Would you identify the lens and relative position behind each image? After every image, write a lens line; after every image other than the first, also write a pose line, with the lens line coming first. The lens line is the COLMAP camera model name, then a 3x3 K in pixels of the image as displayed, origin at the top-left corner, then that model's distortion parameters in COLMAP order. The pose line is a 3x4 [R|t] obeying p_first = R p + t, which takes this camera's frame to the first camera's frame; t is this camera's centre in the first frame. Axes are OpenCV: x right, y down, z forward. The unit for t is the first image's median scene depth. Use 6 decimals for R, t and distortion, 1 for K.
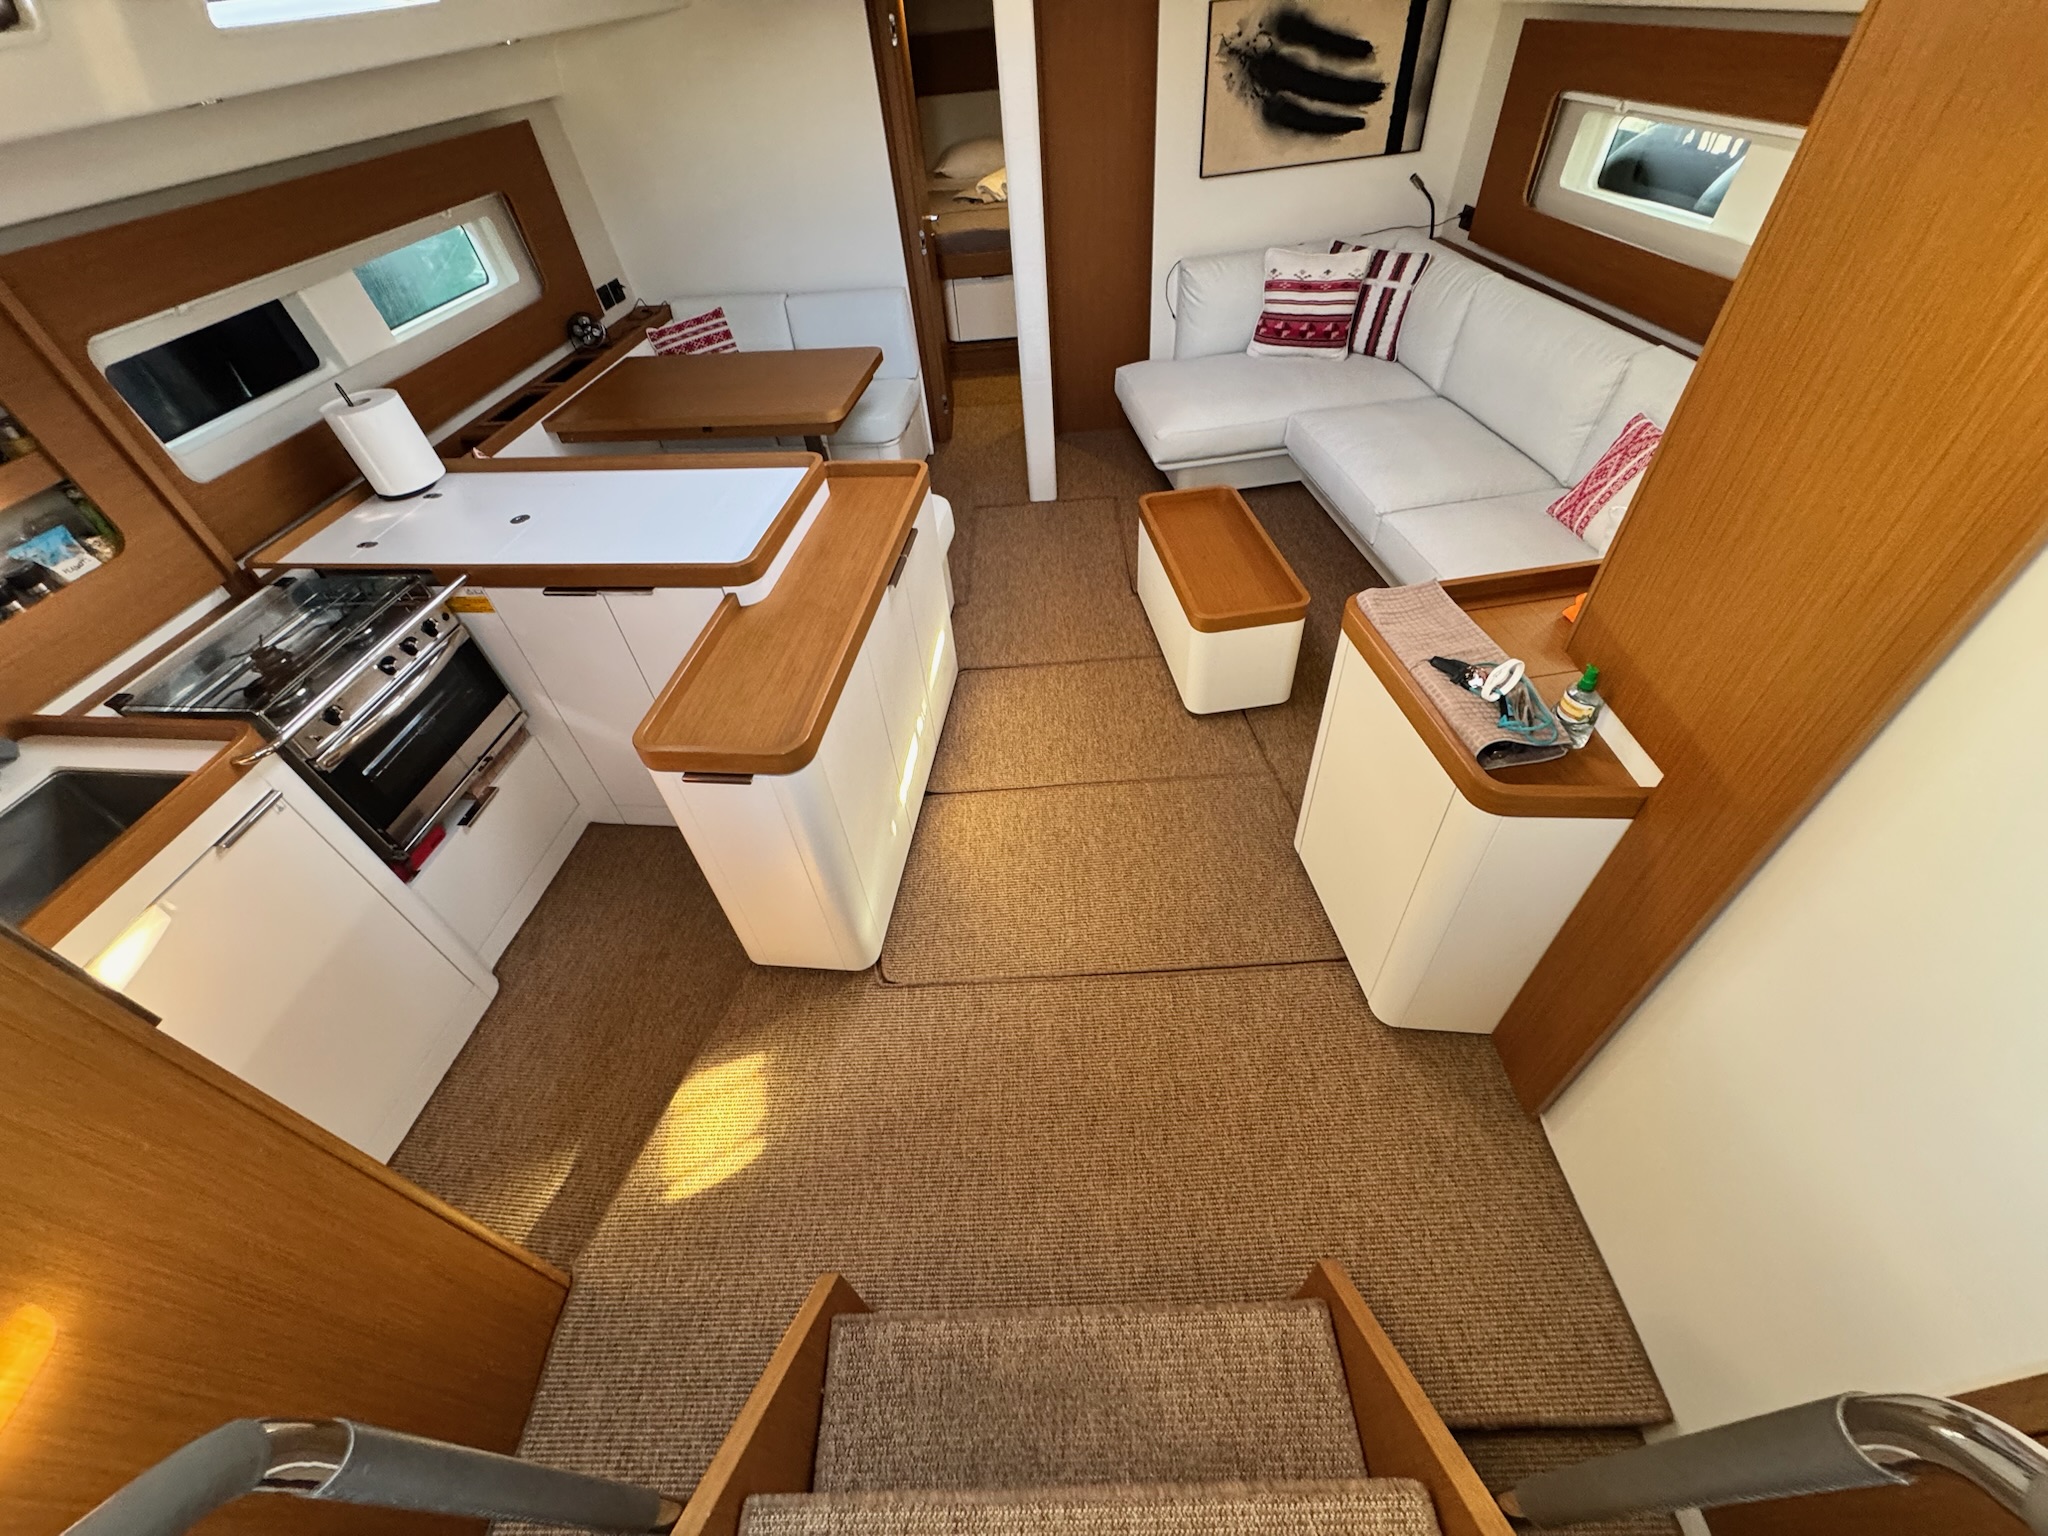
lens RADIAL K [[815.3, 0, 1024.0], [0, 815.3, 768.0], [0, 0, 1]] dist [-0.002051, 0.000334]
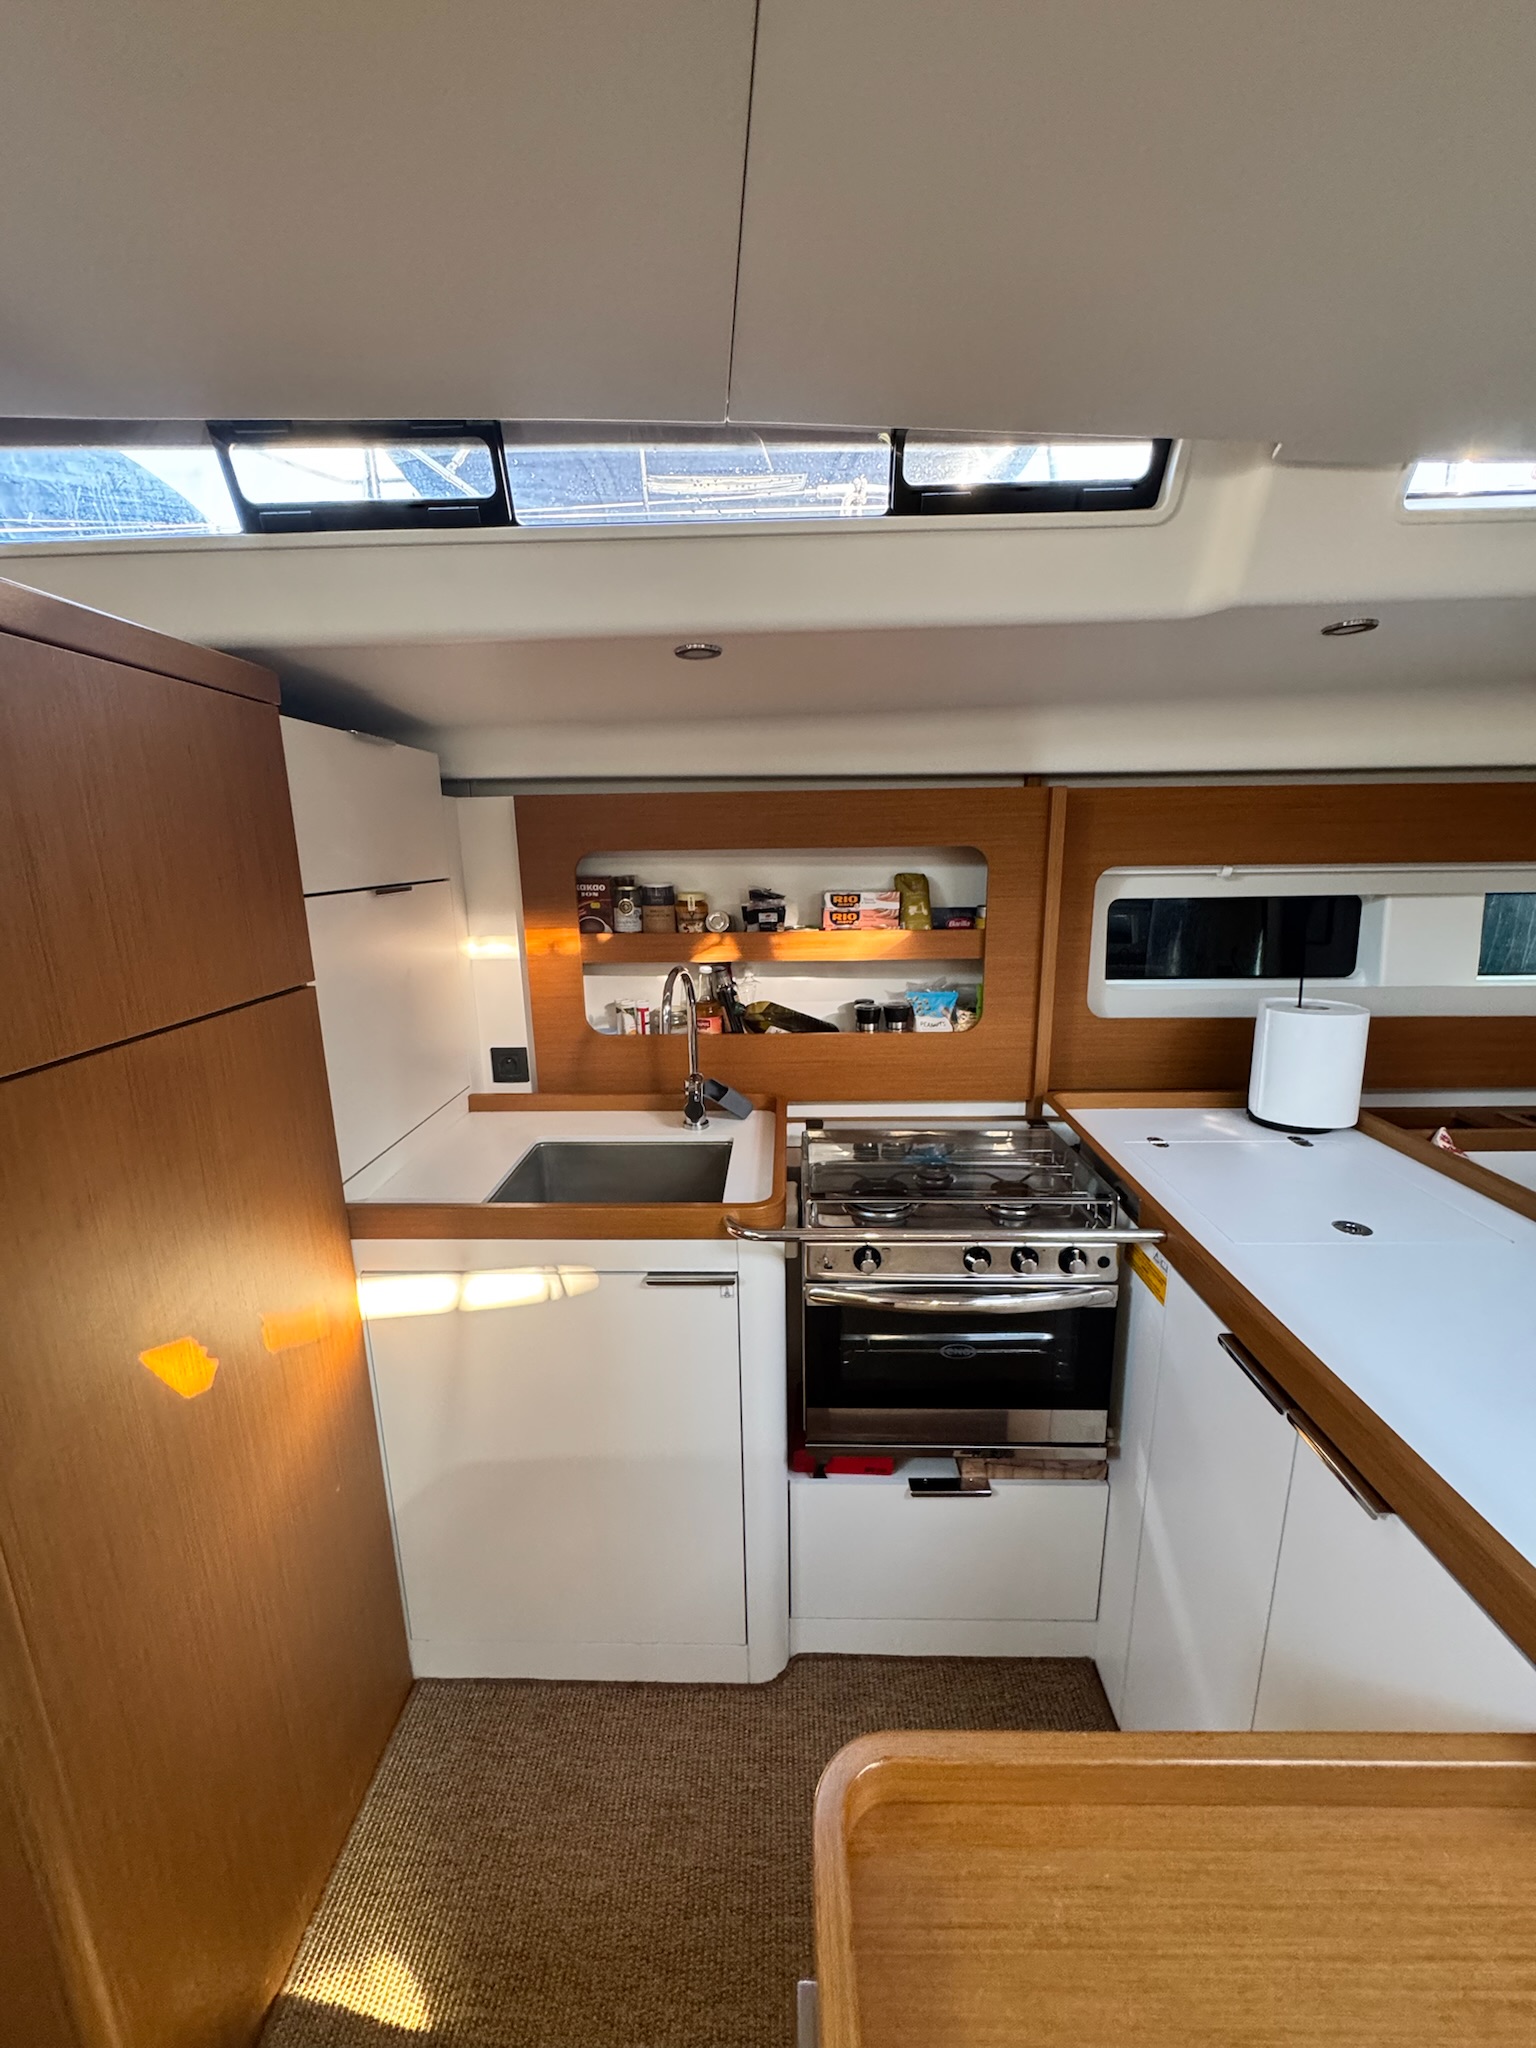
lens RADIAL K [[815.3, 0, 768.0], [0, 815.3, 1024.0], [0, 0, 1]] dist [-0.002051, 0.000334]
pose [[0.100228, 0.286143, -0.952930, -0.172717], [-0.695305, 0.705218, 0.138629, -0.214950], [0.711692, 0.648683, 0.269640, 0.498974]]
